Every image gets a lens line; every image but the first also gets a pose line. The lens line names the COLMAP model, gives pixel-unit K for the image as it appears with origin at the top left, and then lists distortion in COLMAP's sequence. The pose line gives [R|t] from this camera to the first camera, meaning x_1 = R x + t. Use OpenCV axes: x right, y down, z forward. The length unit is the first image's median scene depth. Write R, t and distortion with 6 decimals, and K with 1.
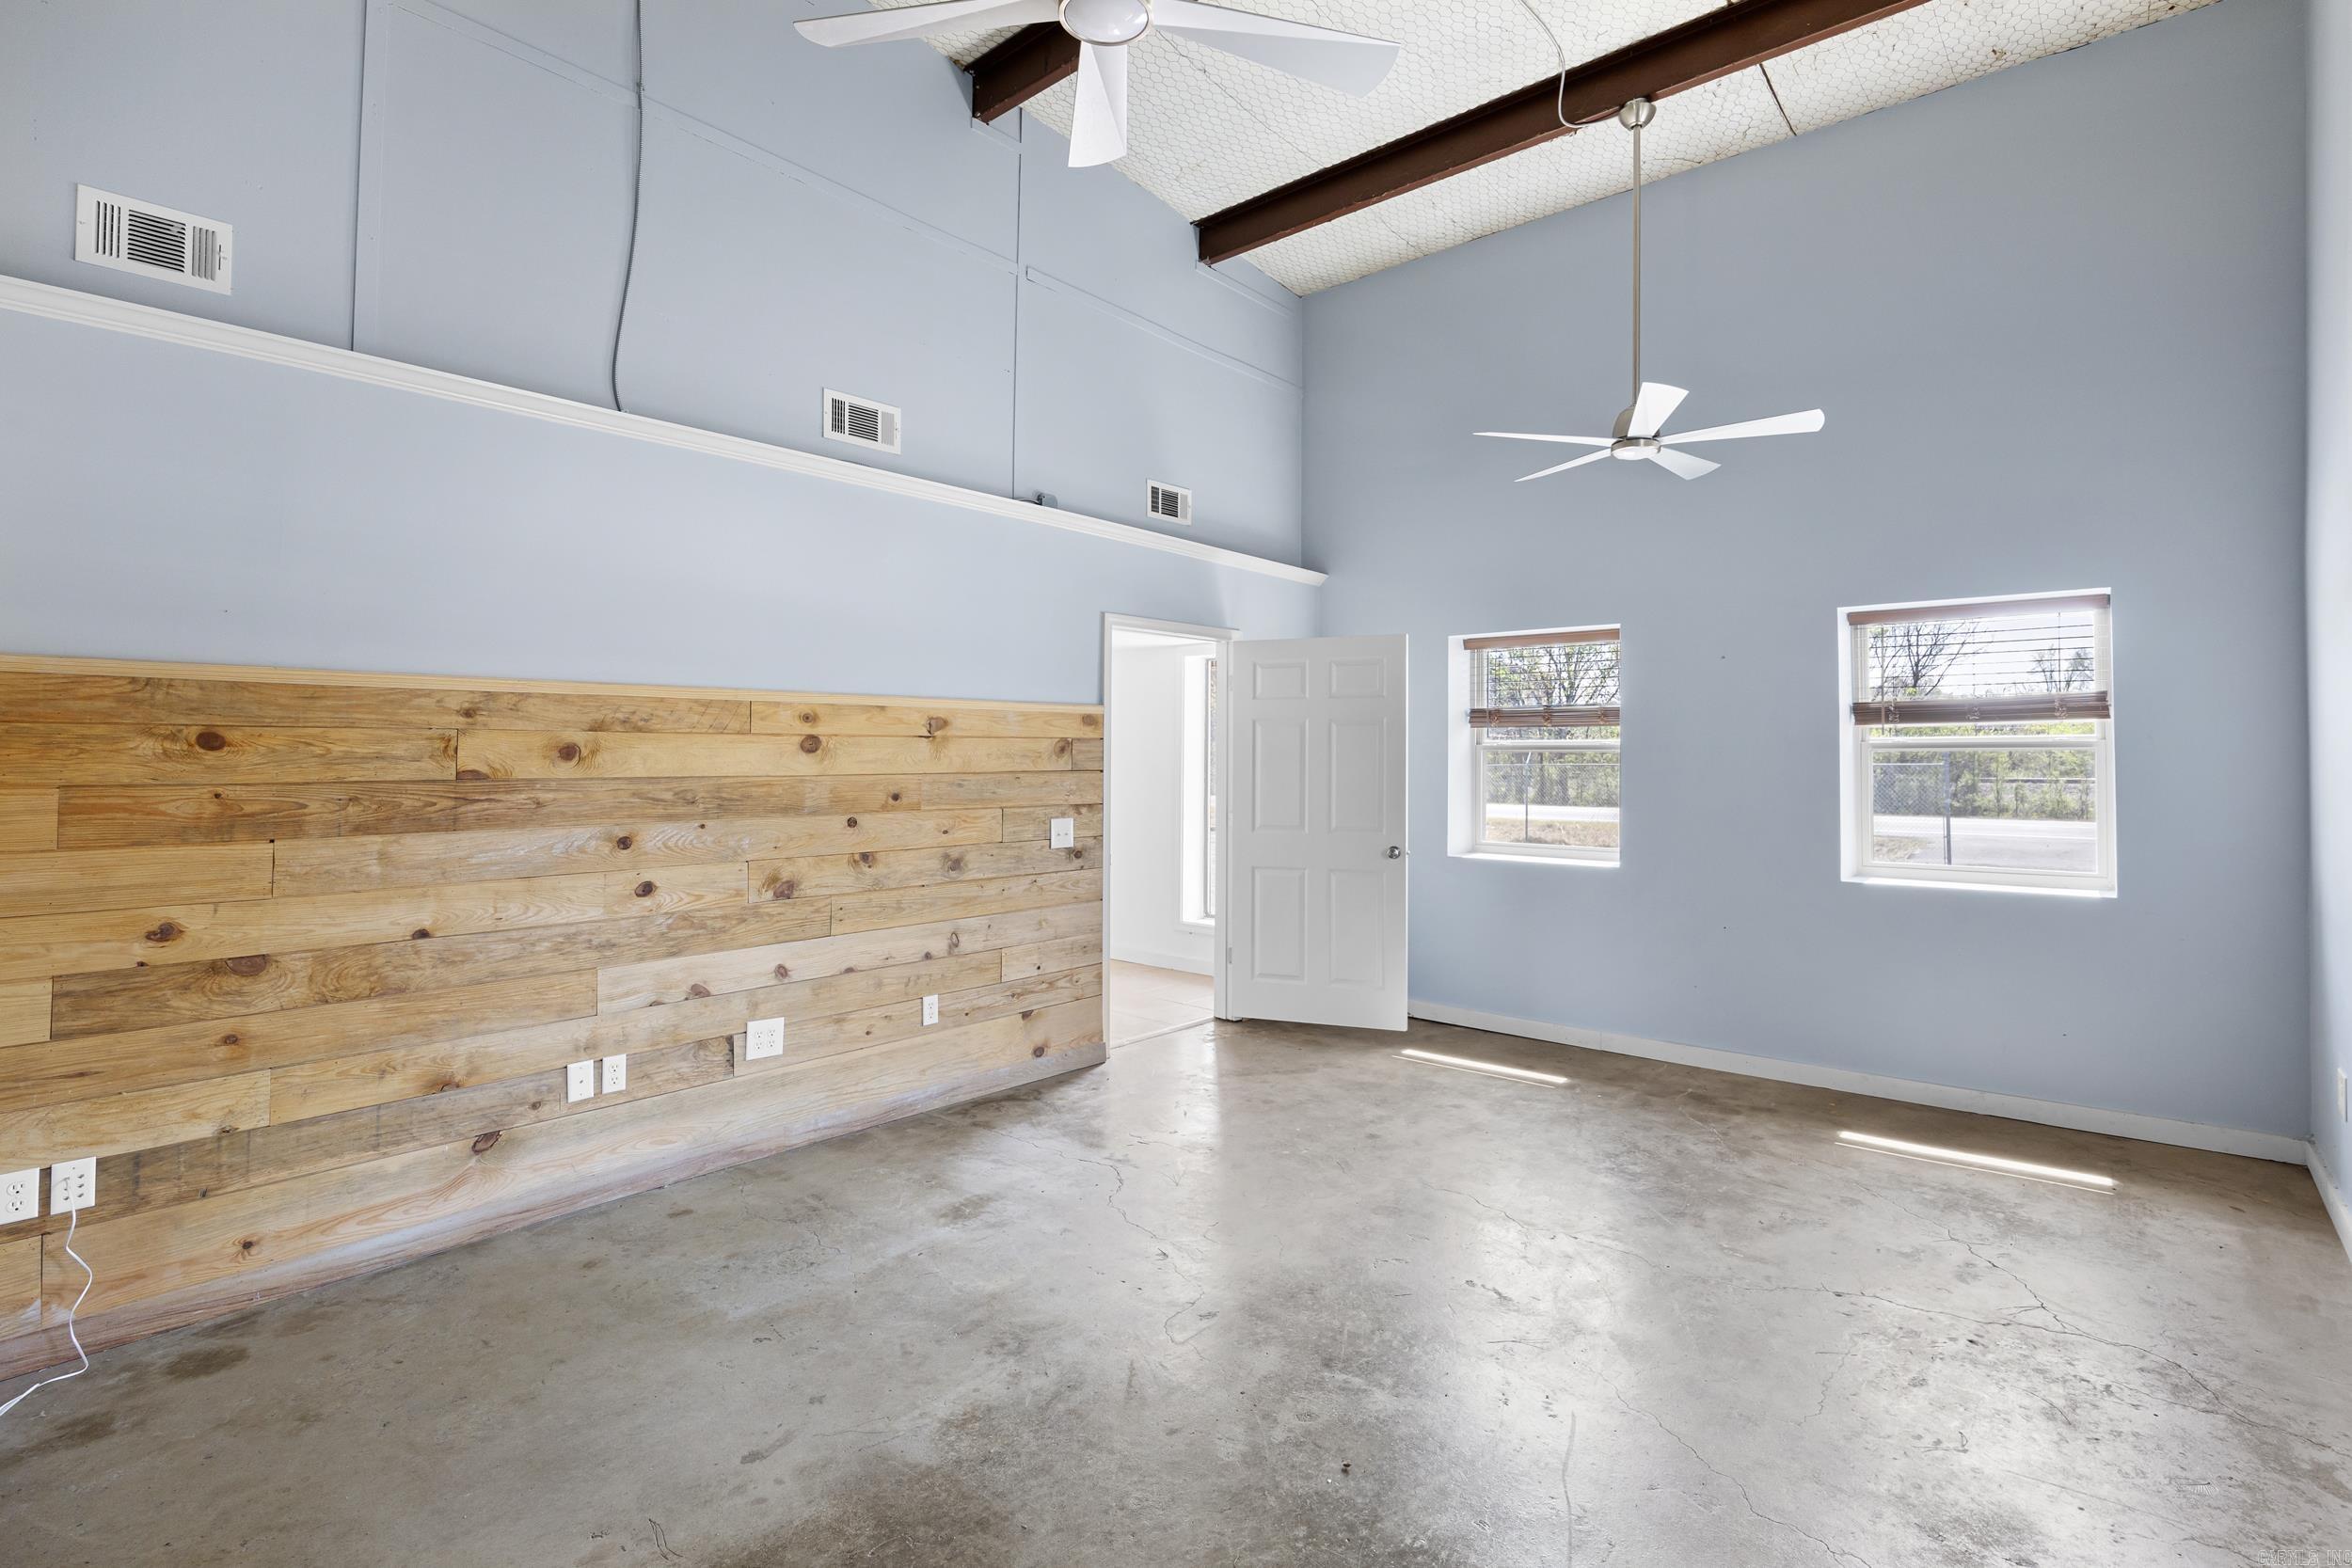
lens RADIAL K [[1091.3, 0, 1179.3], [0, 1091.3, 733.3], [0, 0, 1]] dist [-0.001539, -0.000343]
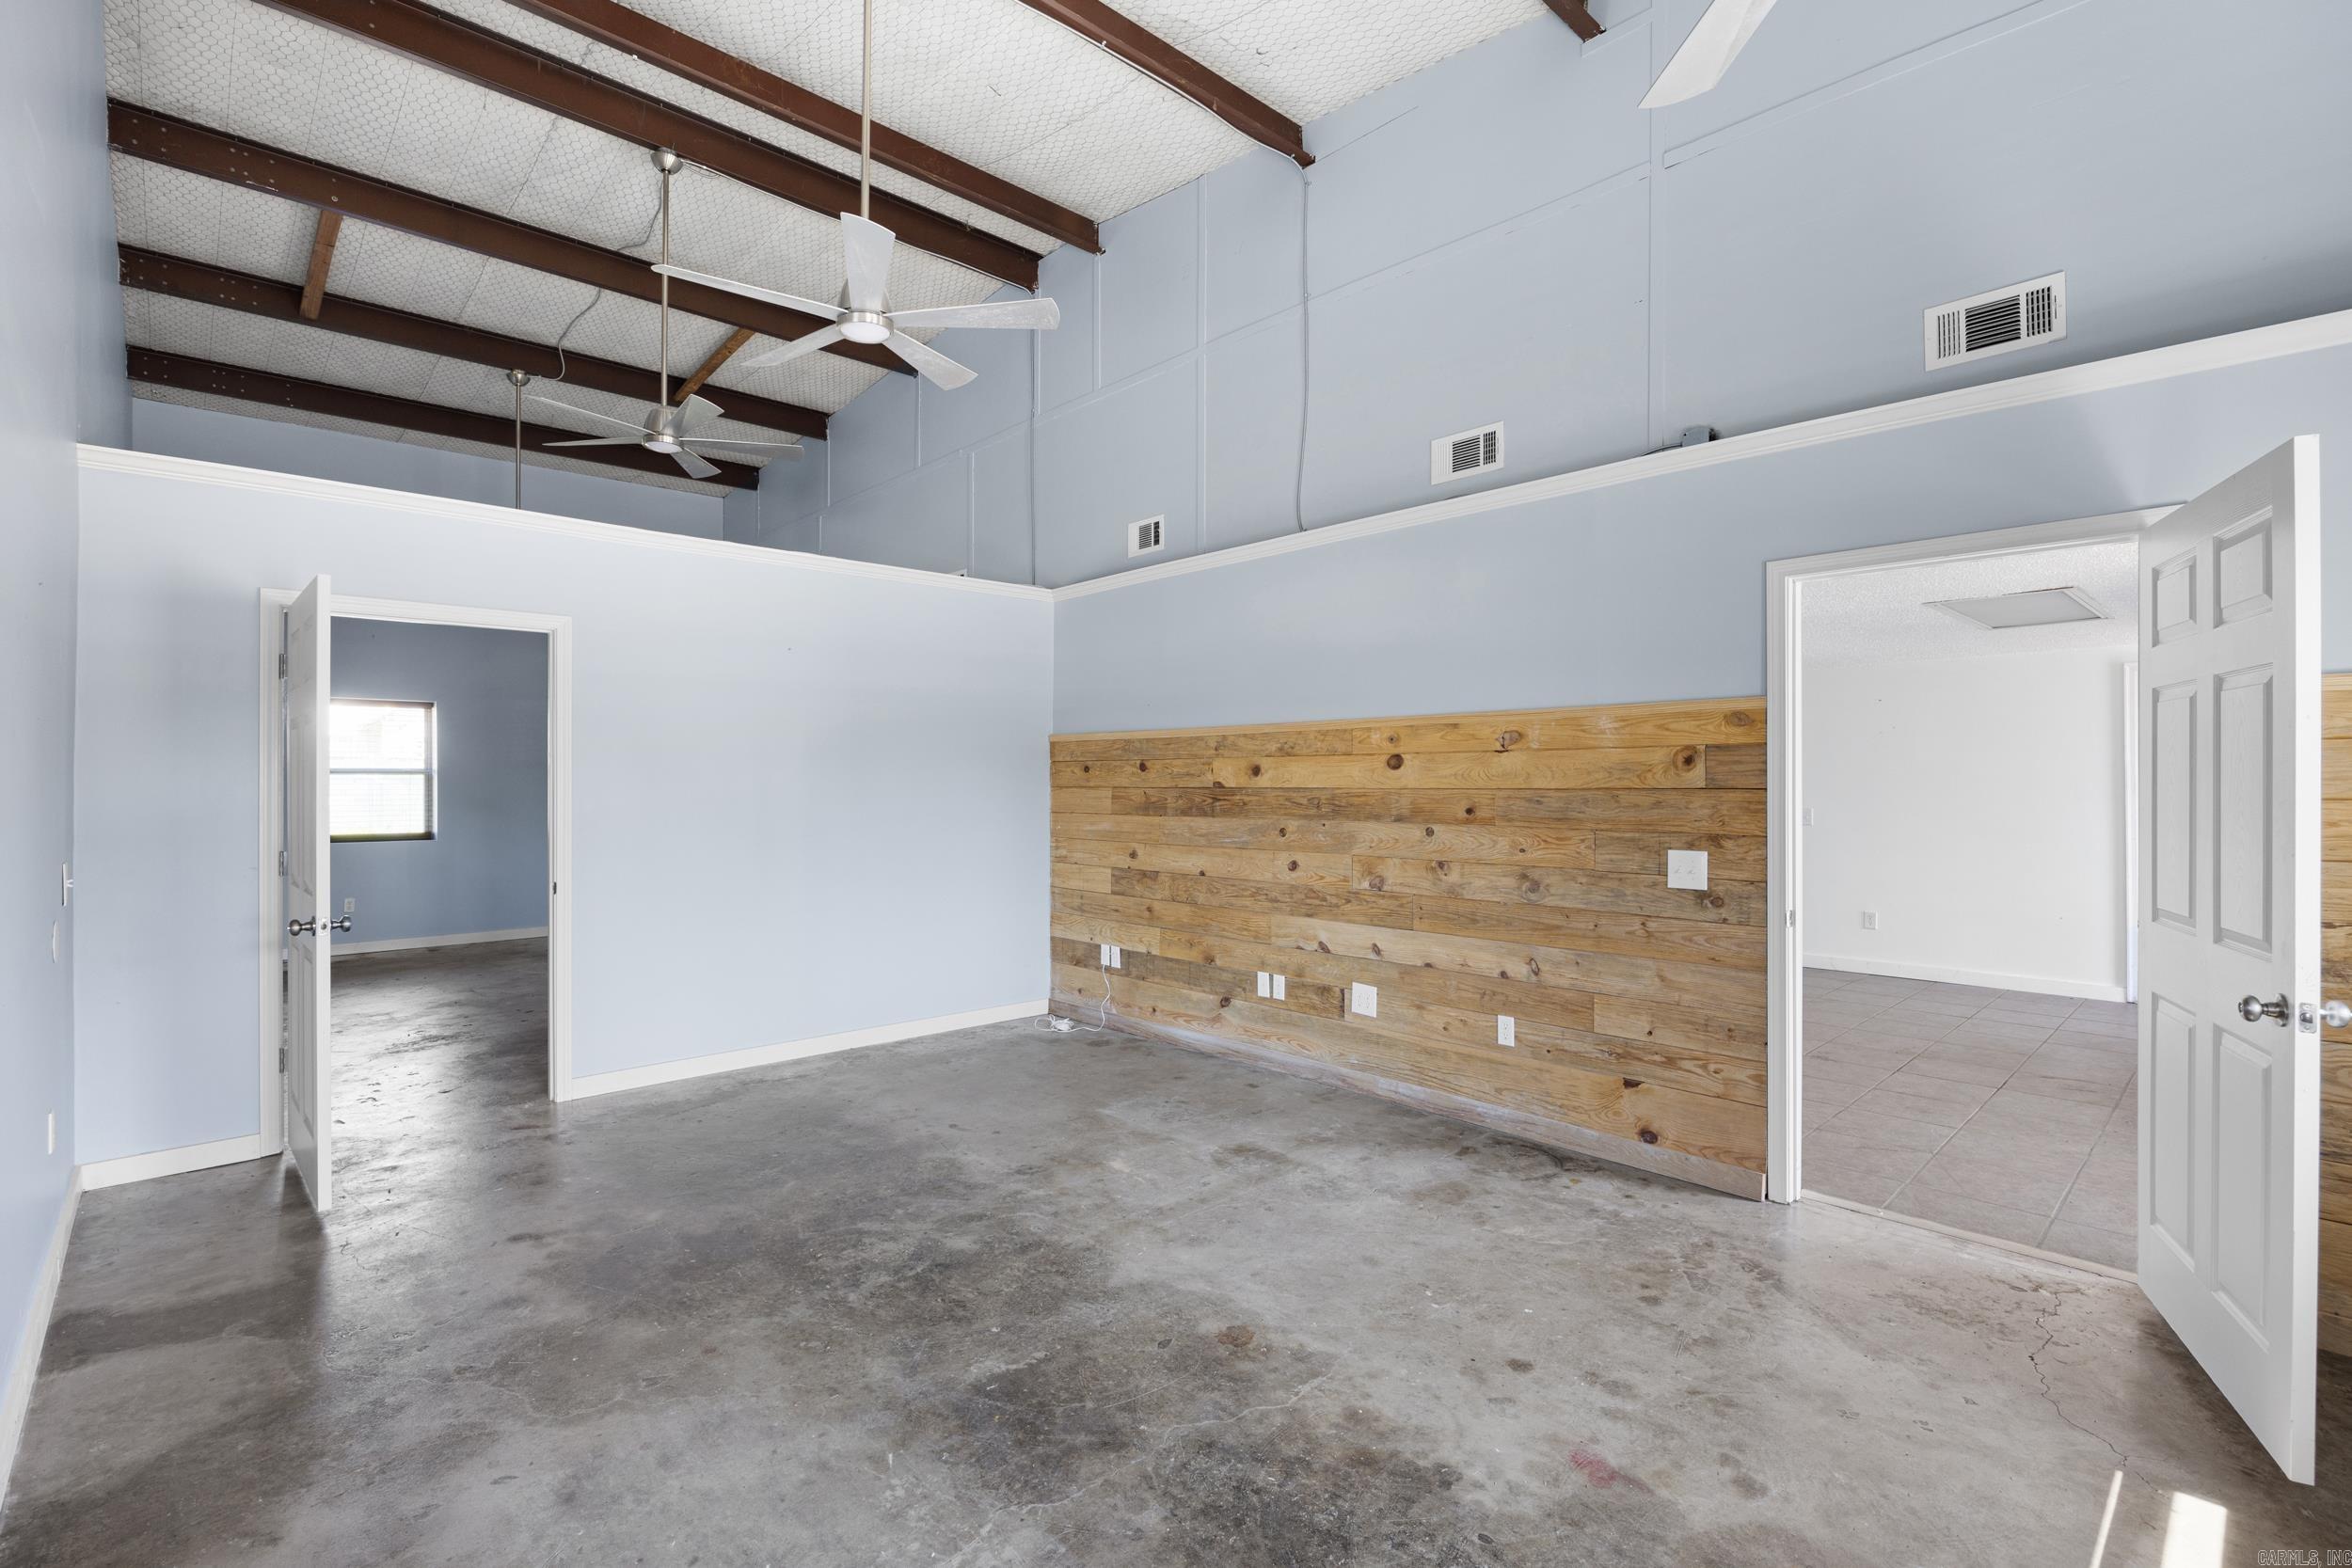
lens RADIAL K [[1060.0, 0, 1176.0], [0, 1060.0, 784.0], [0, 0, 1]] dist [-0.001917, -0.000161]
pose [[-0.089055, 0.001141, -0.996026, 0.841421], [0.021397, 0.999771, -0.000768, 0.030956], [0.995797, -0.021381, -0.089059, 0.901157]]
